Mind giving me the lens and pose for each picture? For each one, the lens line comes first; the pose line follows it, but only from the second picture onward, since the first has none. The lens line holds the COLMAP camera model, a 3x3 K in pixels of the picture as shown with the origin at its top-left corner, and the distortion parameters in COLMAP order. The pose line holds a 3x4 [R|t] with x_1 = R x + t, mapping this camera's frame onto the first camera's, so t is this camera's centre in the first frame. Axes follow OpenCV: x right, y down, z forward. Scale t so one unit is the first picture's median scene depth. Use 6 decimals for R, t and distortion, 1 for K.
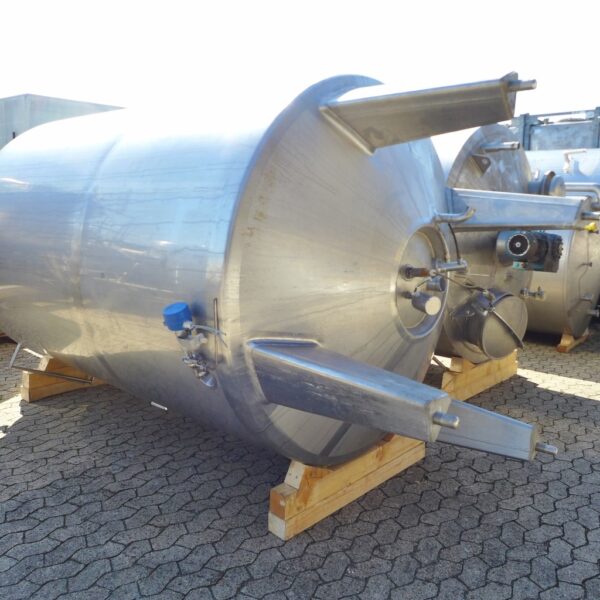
lens RADIAL K [[566.8, 0, 295.9], [0, 566.8, 286.0], [0, 0, 1]] dist [-0.069096, 0.023827]
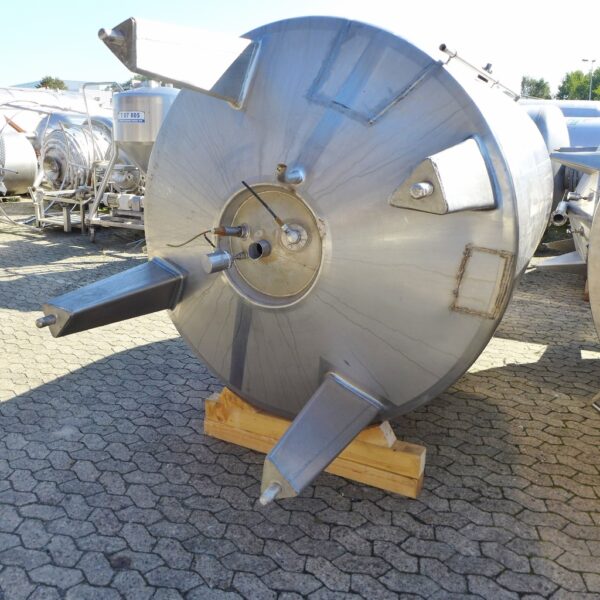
lens RADIAL K [[566.8, 0, 295.9], [0, 566.8, 286.0], [0, 0, 1]] dist [-0.069096, 0.023827]
pose [[0.235929, 0.212873, -0.948168, 0.733250], [-0.142682, 0.972726, 0.182883, -0.078264], [0.961238, 0.092139, 0.259868, 0.537786]]
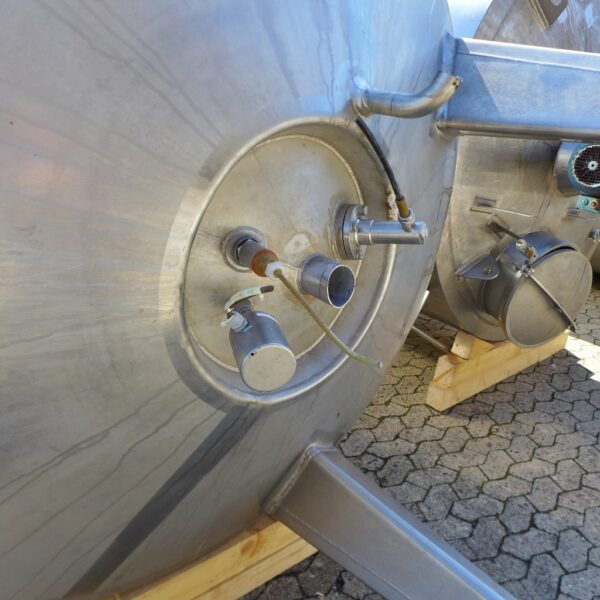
lens RADIAL K [[566.8, 0, 295.9], [0, 566.8, 286.0], [0, 0, 1]] dist [-0.069096, 0.023827]
pose [[0.990106, 0.093335, -0.104780, 0.174778], [-0.069165, 0.974311, 0.214321, -0.052485], [0.122091, -0.204954, 0.971127, 0.410983]]
